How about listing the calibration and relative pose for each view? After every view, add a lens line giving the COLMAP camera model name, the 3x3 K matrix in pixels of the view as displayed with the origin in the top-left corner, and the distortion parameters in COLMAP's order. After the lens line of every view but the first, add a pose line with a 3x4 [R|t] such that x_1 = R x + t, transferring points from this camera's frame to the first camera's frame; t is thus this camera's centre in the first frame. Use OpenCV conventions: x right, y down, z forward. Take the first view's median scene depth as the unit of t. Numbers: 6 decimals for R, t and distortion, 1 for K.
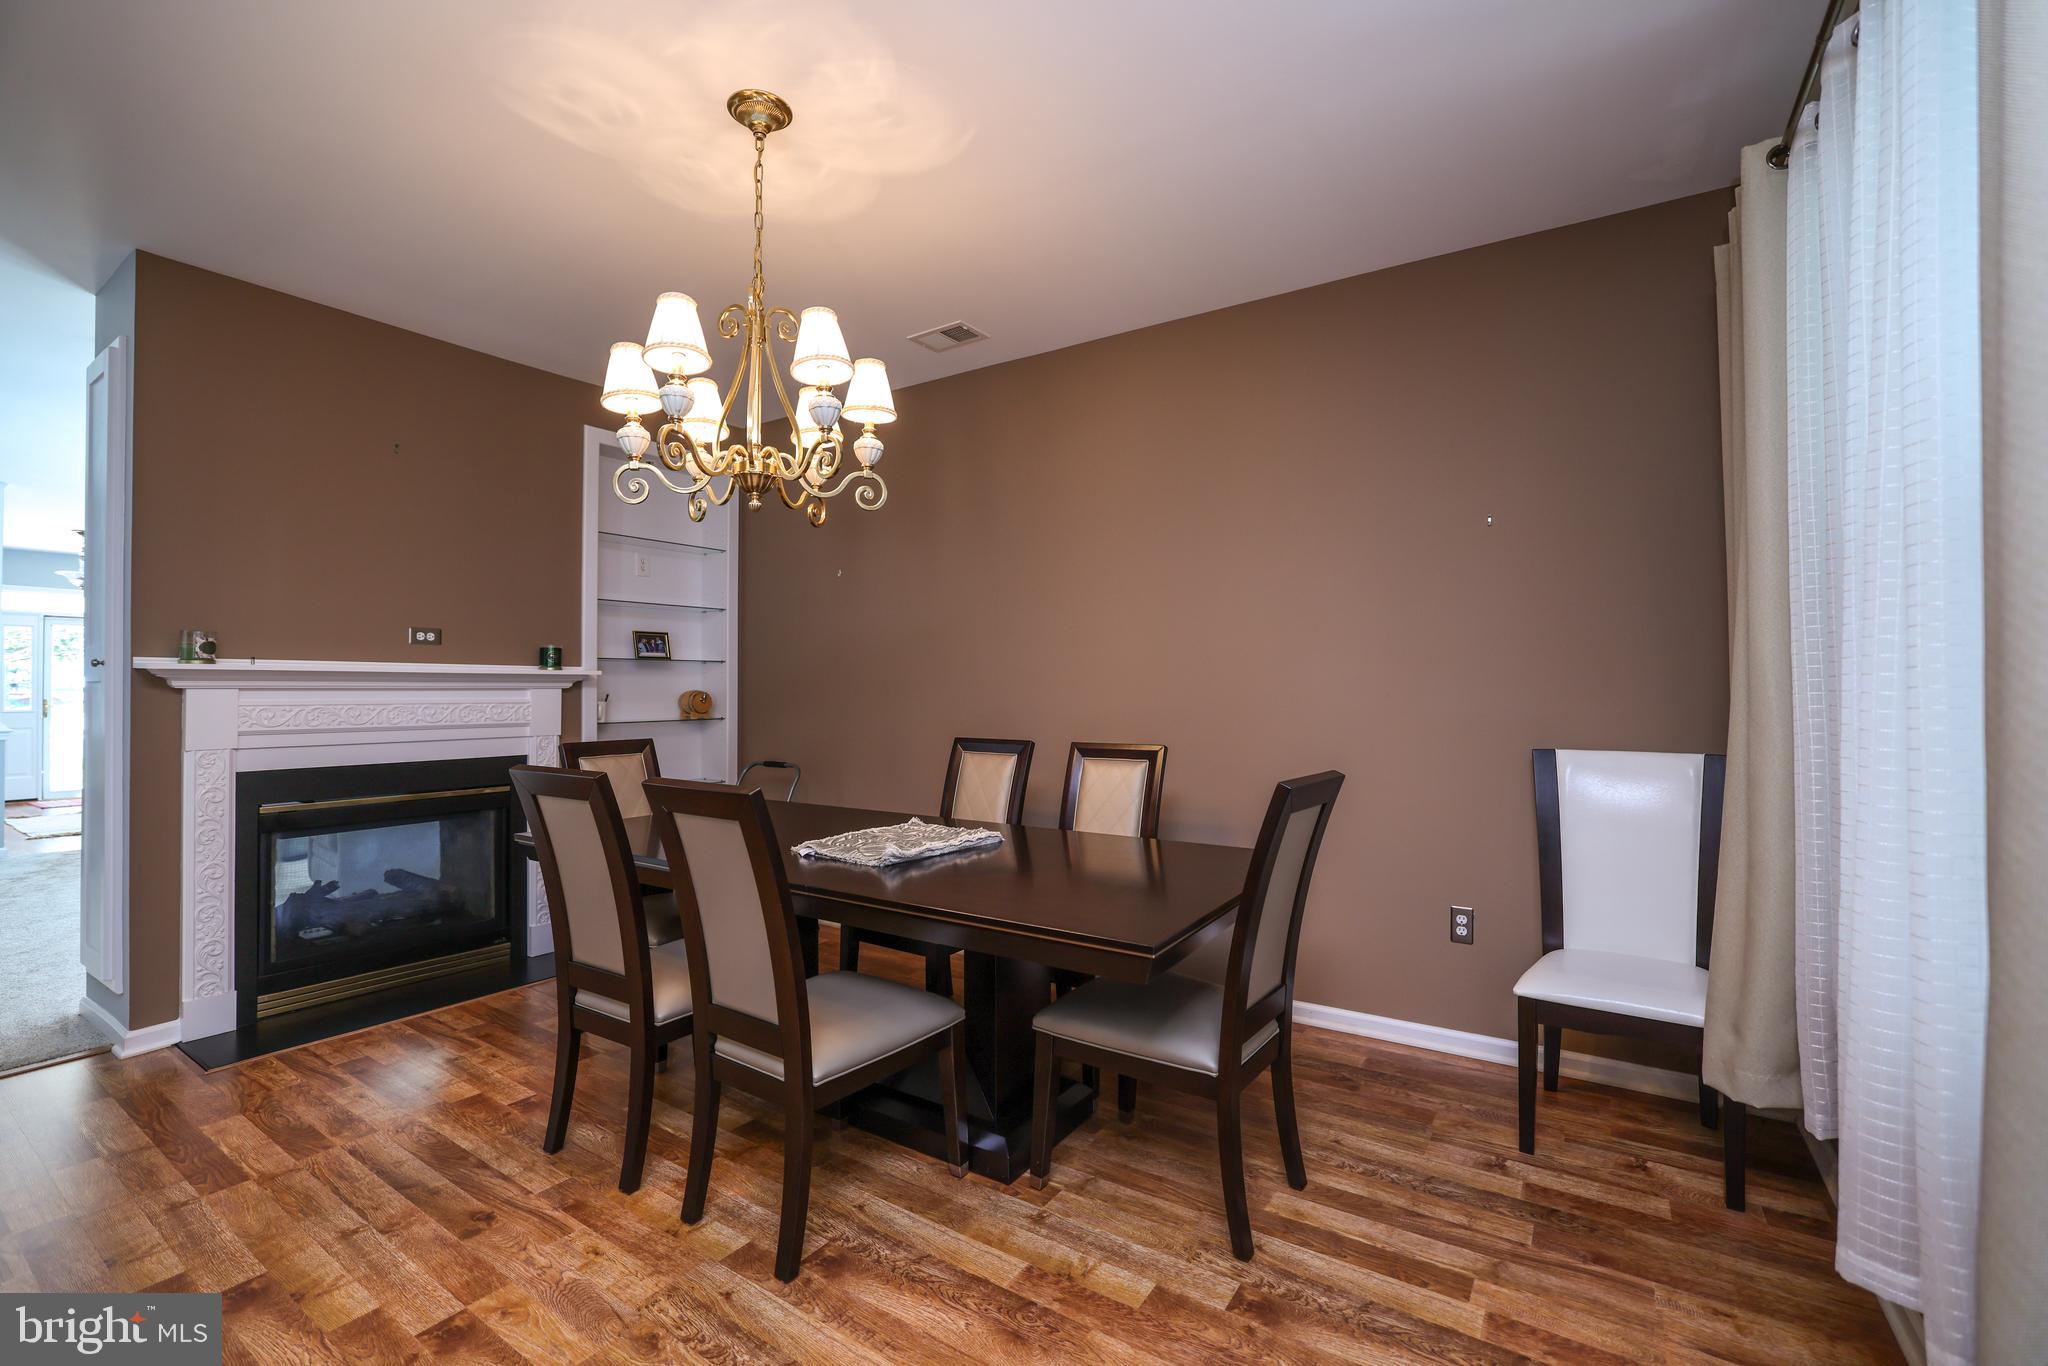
lens RADIAL K [[878.6, 0, 1020.4], [0, 878.6, 678.2], [0, 0, 1]] dist [-0.047985, 0.016180]
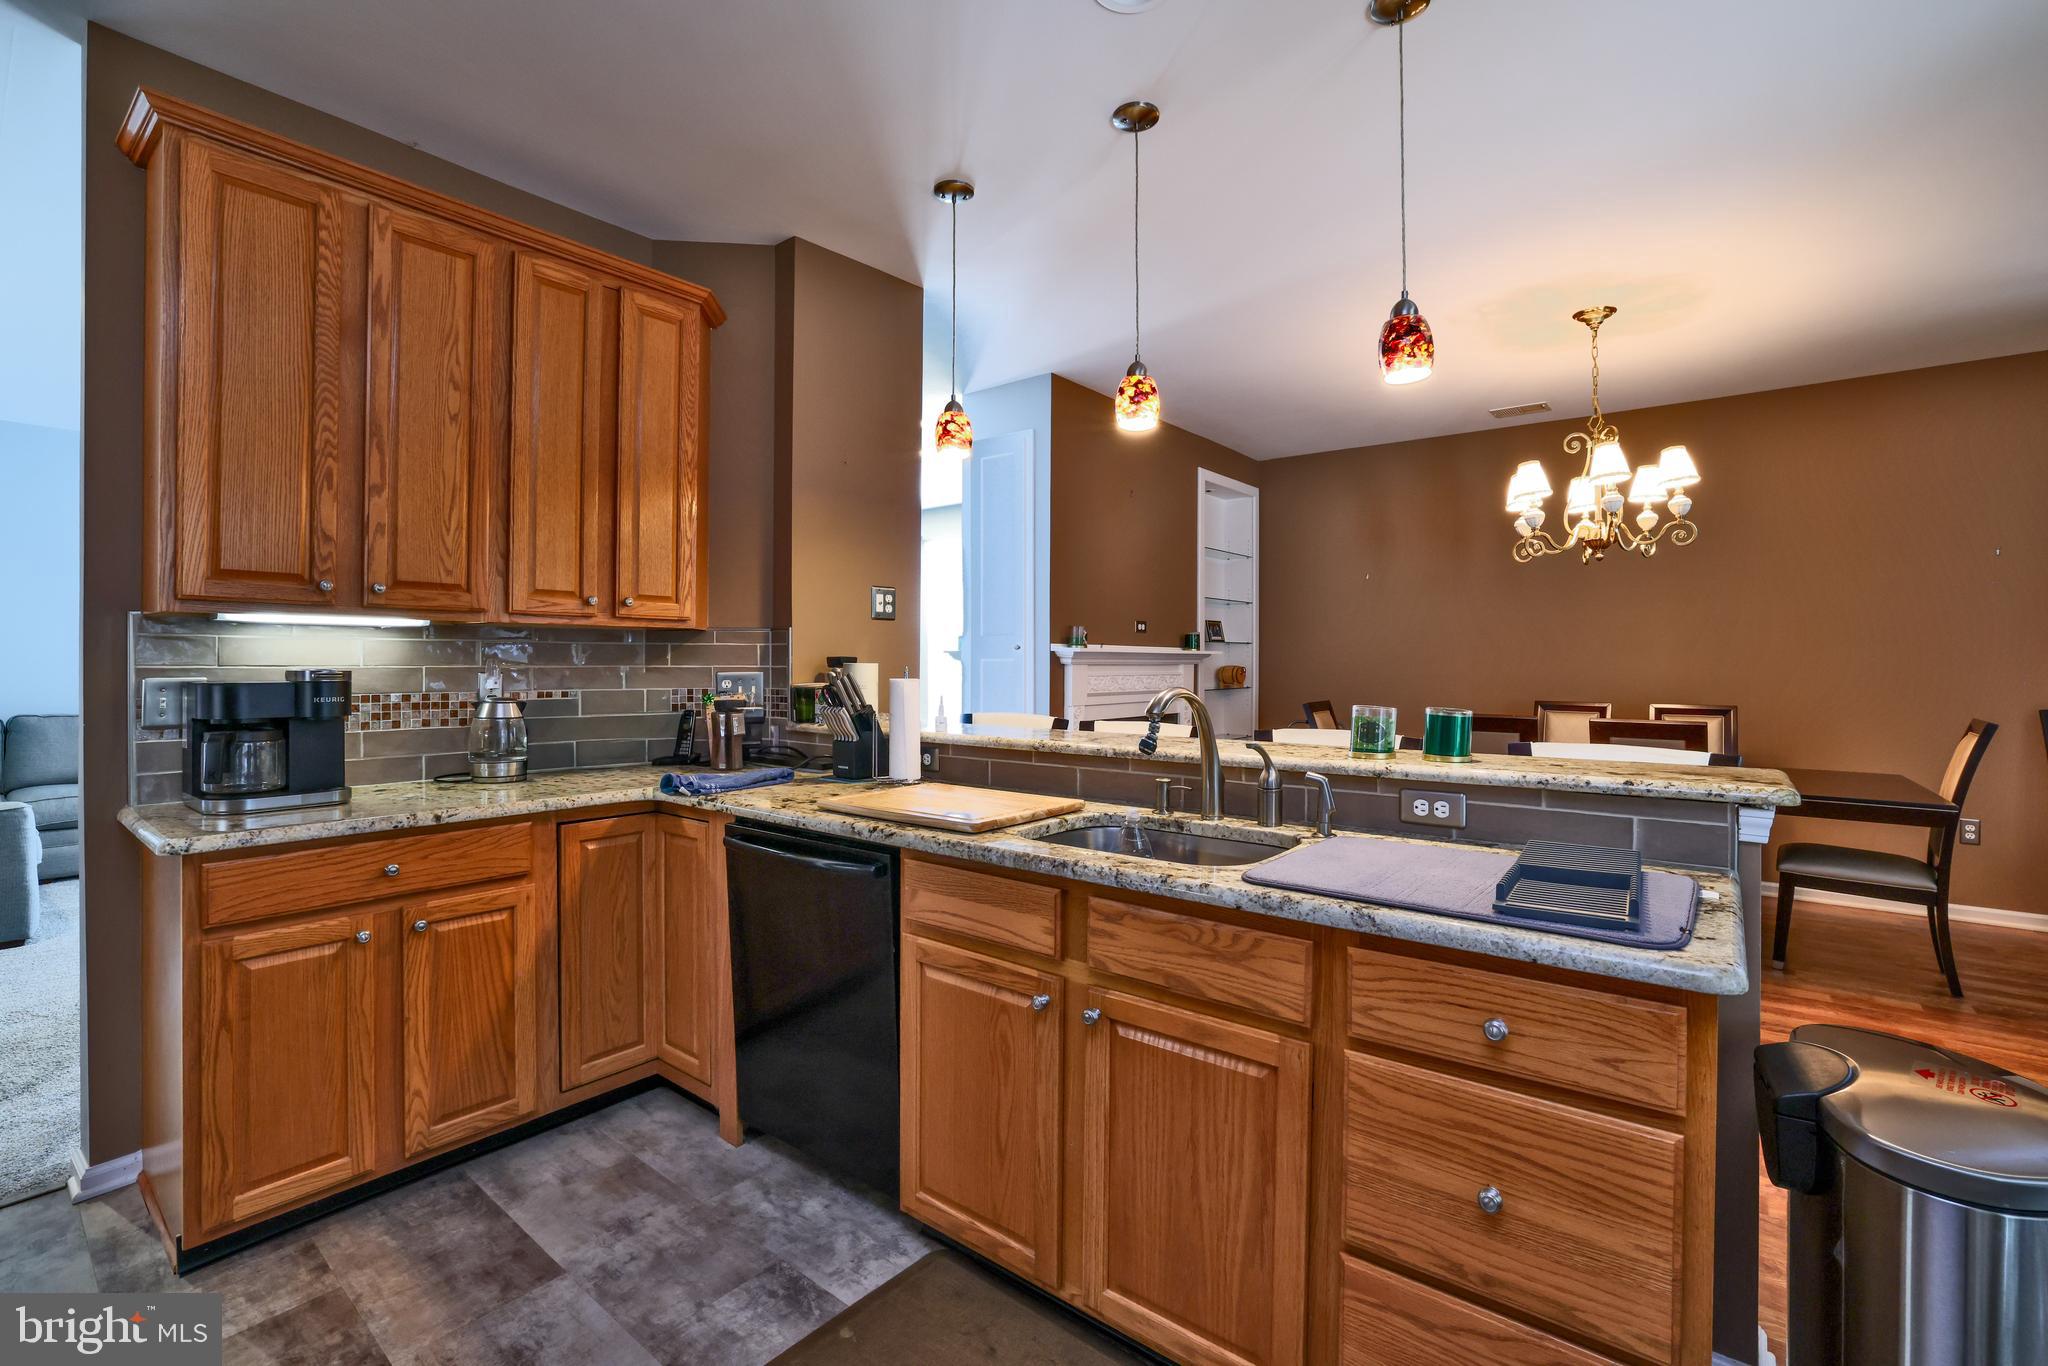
lens RADIAL K [[881.8, 0, 1015.4], [0, 881.8, 656.7], [0, 0, 1]] dist [-0.048295, 0.016245]
pose [[0.994563, 0.002951, -0.104094, -0.904529], [-0.001966, 0.999952, 0.009567, -0.016567], [0.104118, -0.009310, 0.994521, -0.556657]]
